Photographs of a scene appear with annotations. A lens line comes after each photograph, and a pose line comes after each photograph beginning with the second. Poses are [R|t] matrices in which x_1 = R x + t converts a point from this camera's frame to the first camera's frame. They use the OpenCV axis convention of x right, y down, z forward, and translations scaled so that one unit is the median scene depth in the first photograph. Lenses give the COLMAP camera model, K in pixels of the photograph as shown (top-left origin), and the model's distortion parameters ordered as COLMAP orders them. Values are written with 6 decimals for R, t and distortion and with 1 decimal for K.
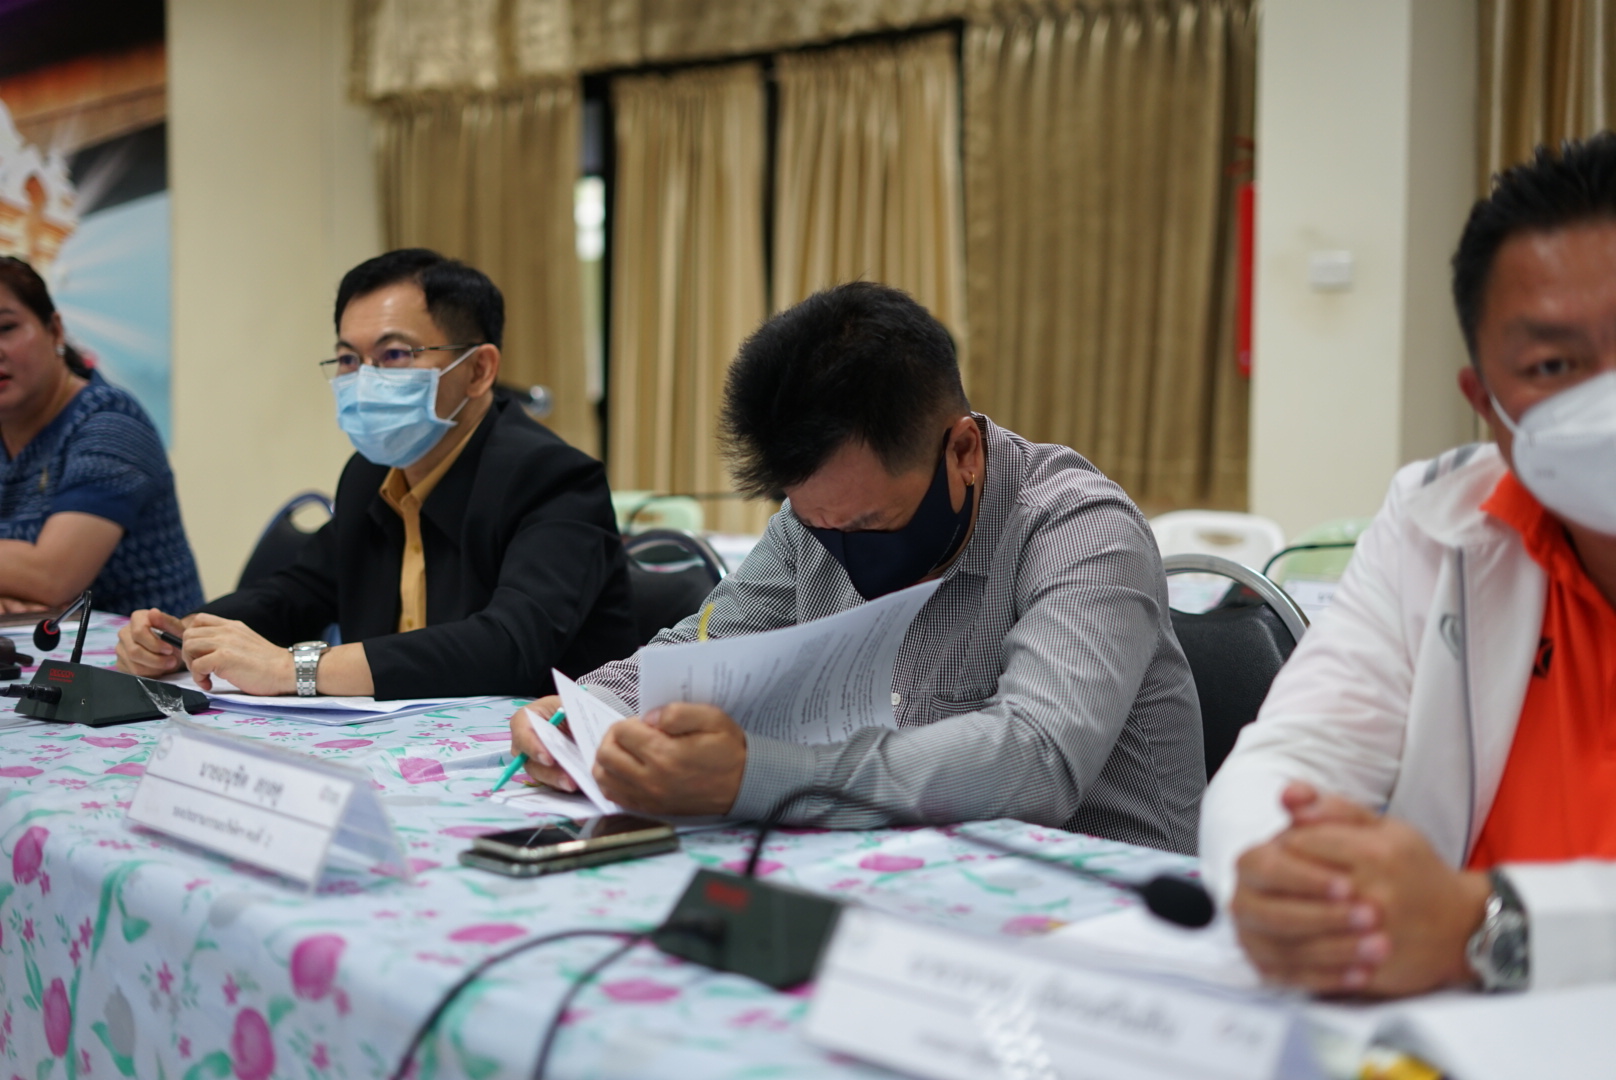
lens RADIAL K [[2486.7, 0, 808.0], [0, 2486.7, 540.0], [0, 0, 1]] dist [0.002491, 0.002960]
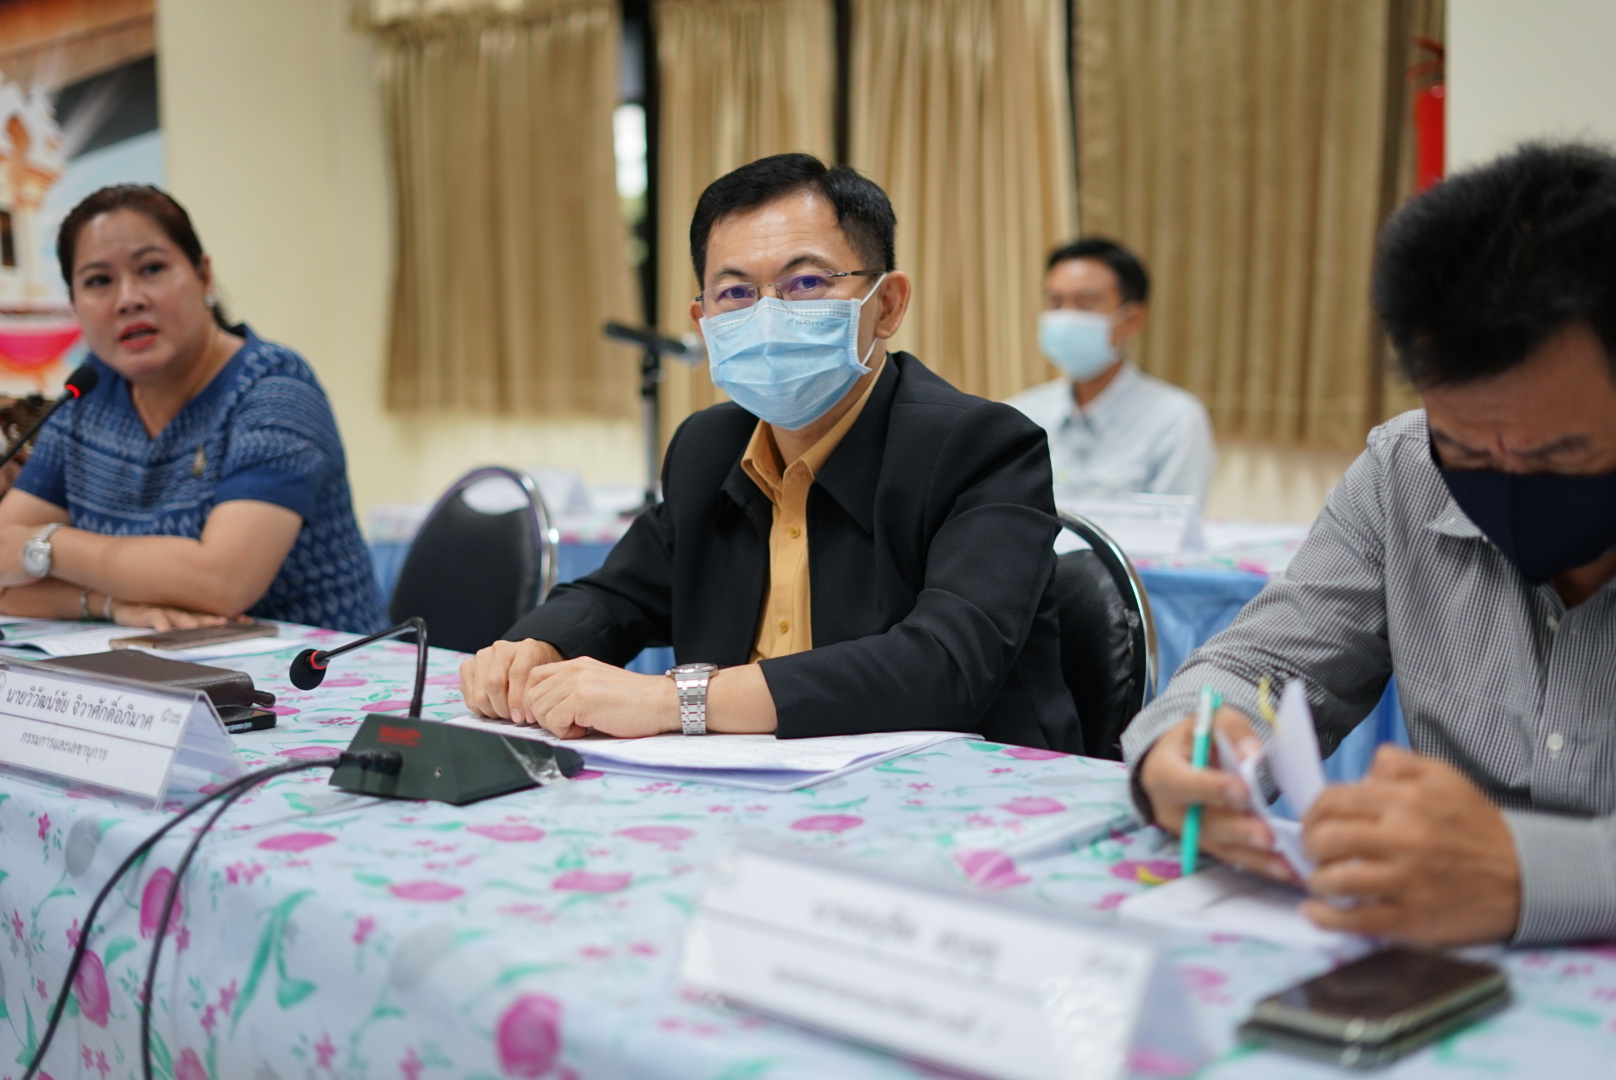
lens RADIAL K [[2486.7, 0, 808.0], [0, 2486.7, 540.0], [0, 0, 1]] dist [0.002491, 0.002960]
pose [[0.998717, -0.028483, 0.041862, -0.142304], [0.027534, 0.999354, 0.023077, -0.011717], [-0.042492, -0.021894, 0.998857, 0.177169]]
